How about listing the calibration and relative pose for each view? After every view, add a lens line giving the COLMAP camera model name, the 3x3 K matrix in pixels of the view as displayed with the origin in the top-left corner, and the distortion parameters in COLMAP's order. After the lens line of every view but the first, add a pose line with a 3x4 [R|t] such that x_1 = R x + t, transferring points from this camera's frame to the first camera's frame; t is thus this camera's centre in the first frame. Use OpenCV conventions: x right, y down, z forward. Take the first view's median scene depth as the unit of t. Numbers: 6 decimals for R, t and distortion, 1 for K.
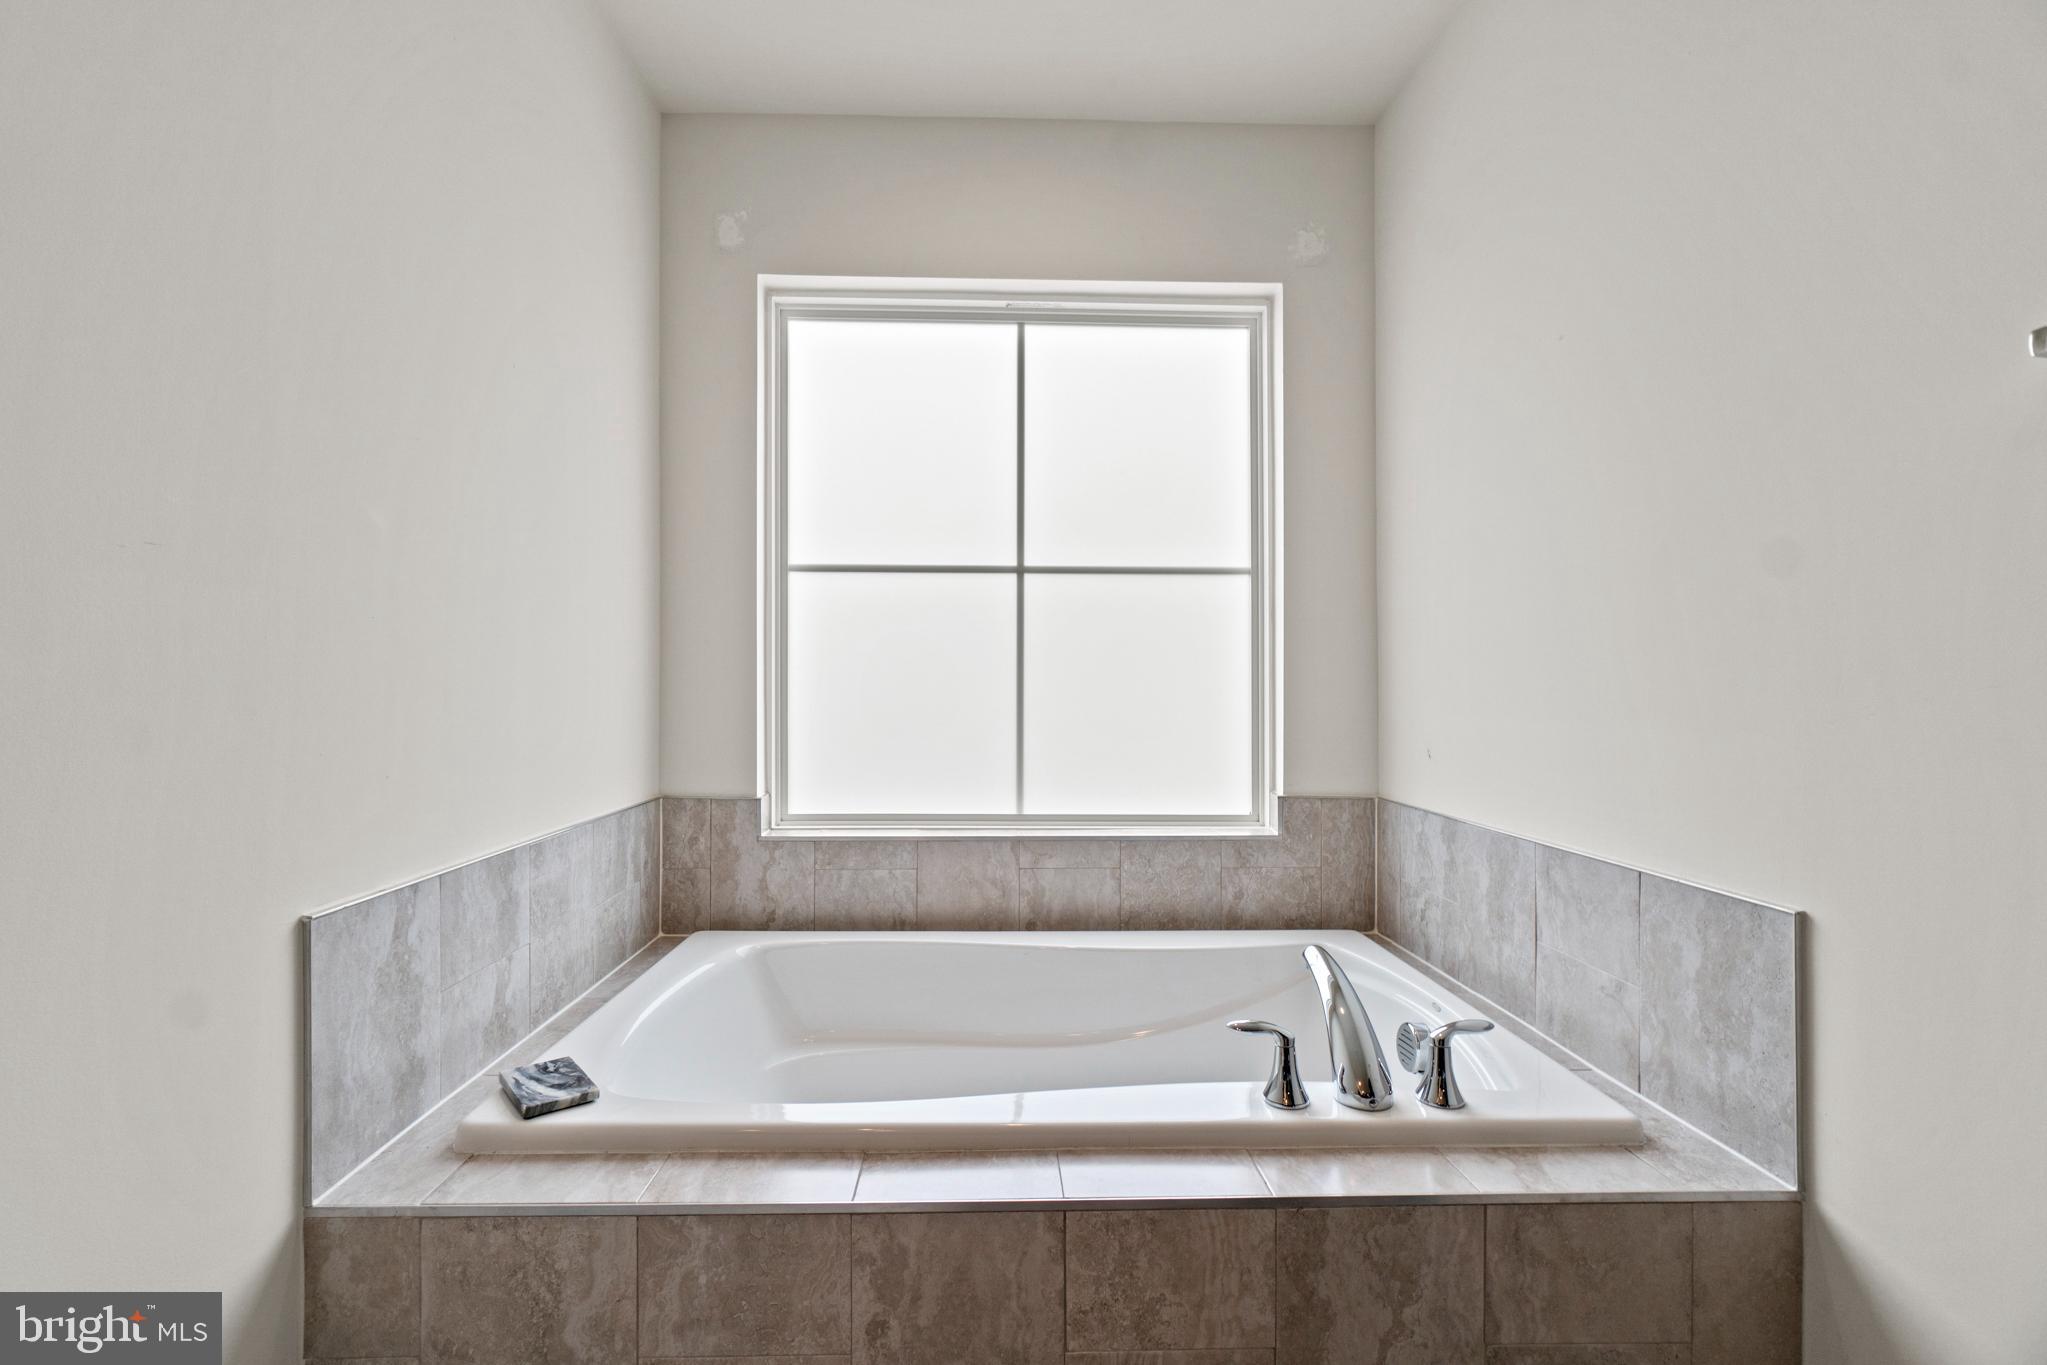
lens RADIAL K [[880.9, 0, 1021.6], [0, 880.9, 676.6], [0, 0, 1]] dist [-0.003263, 0.002429]
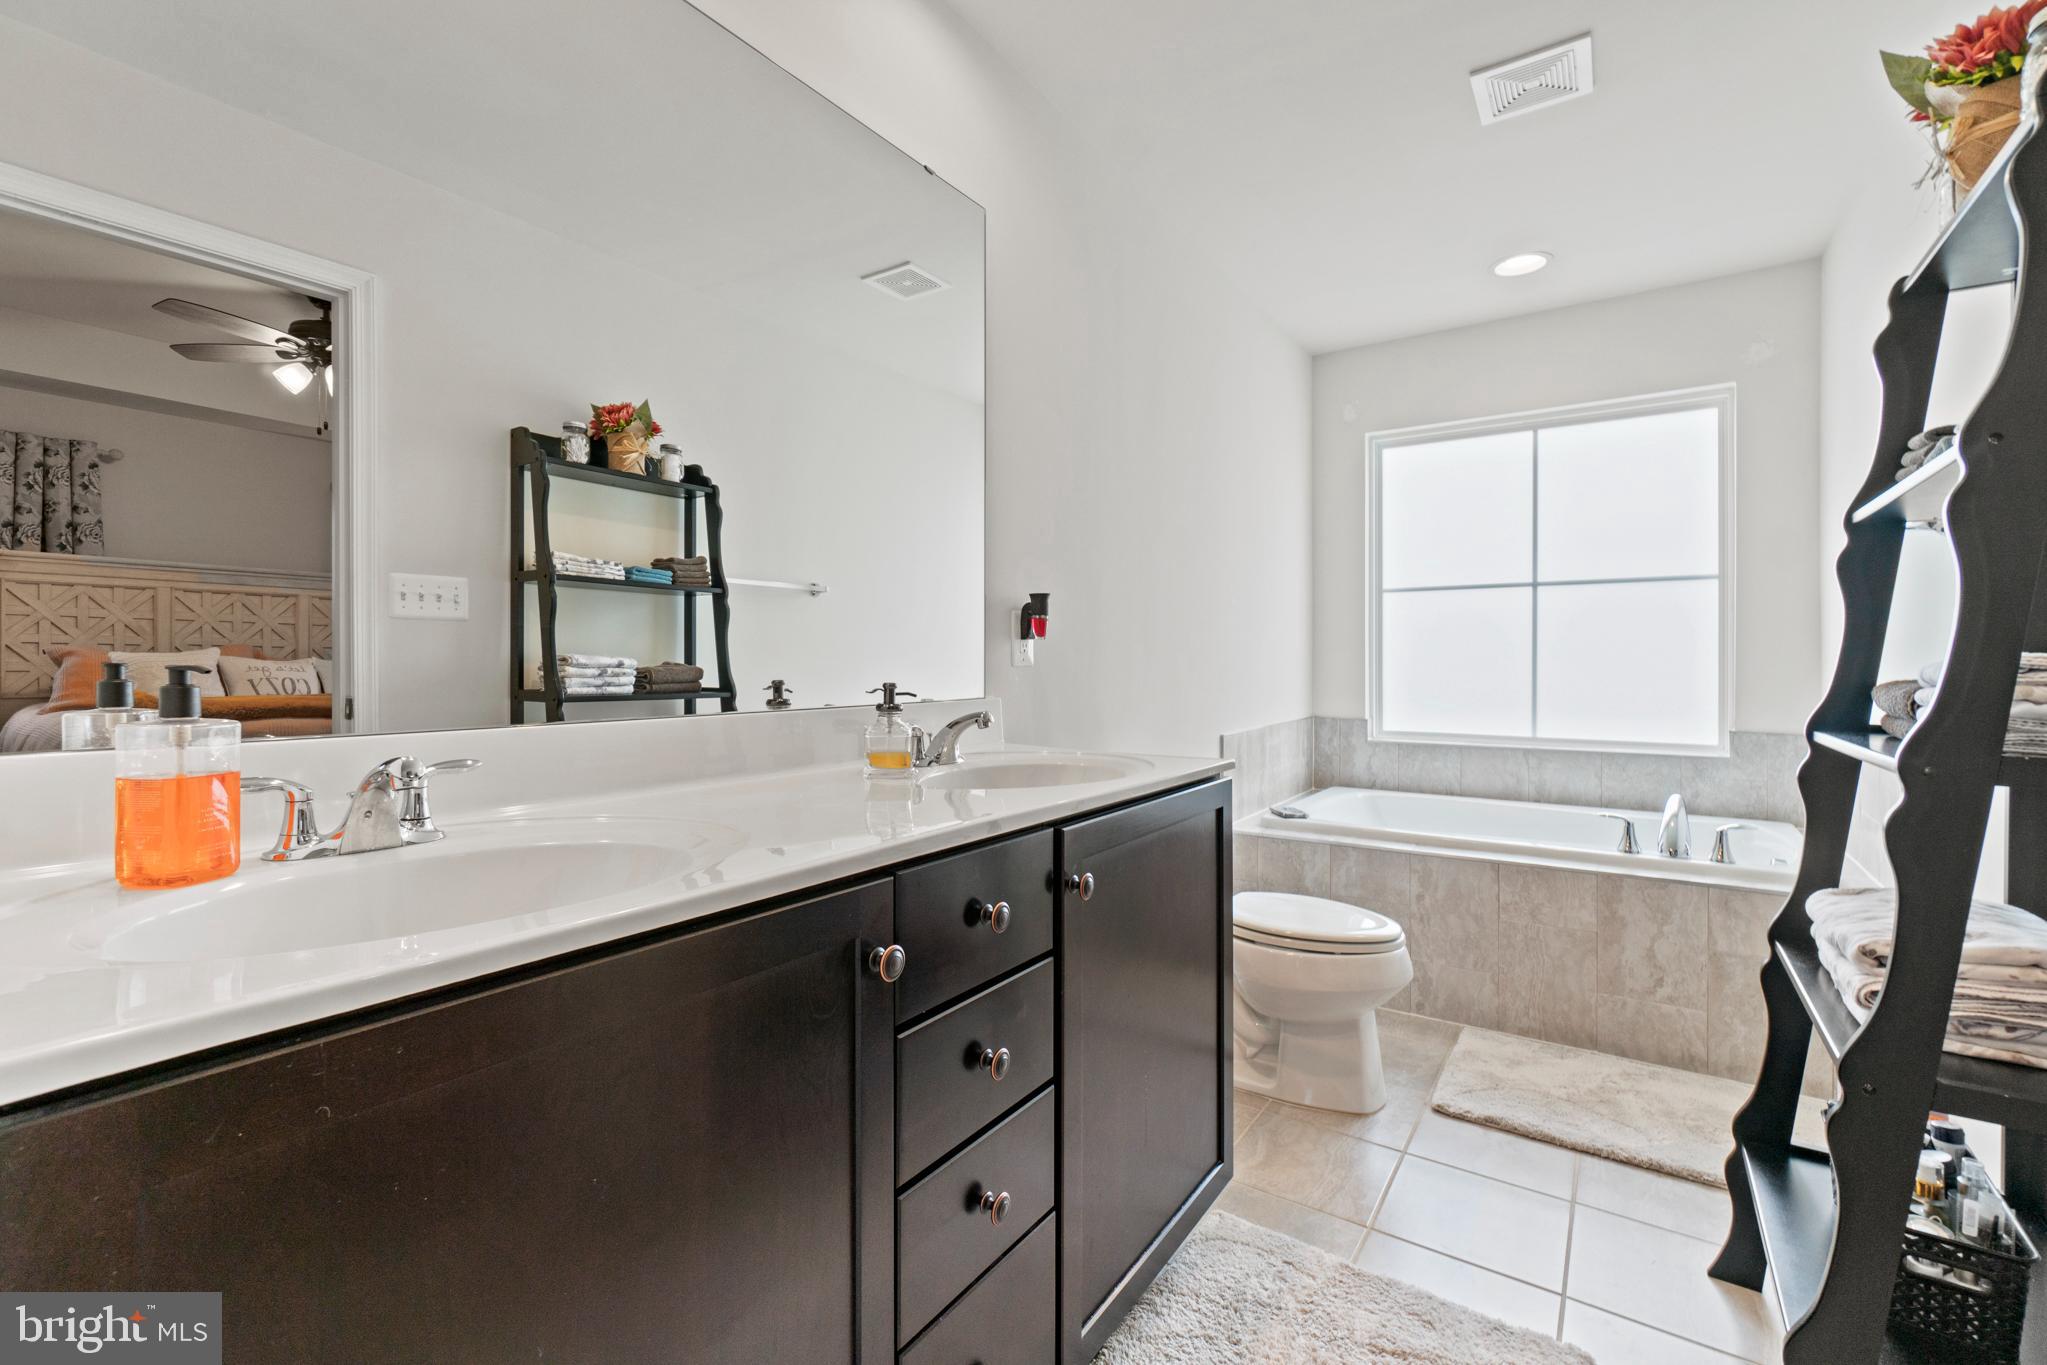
lens RADIAL K [[880.9, 0, 1021.6], [0, 880.9, 676.6], [0, 0, 1]] dist [-0.003263, 0.002429]
pose [[0.801183, 0.007649, -0.598370, 0.225321], [0.012973, 0.999461, 0.030147, -0.015830], [0.598278, -0.031916, 0.800653, -0.903992]]
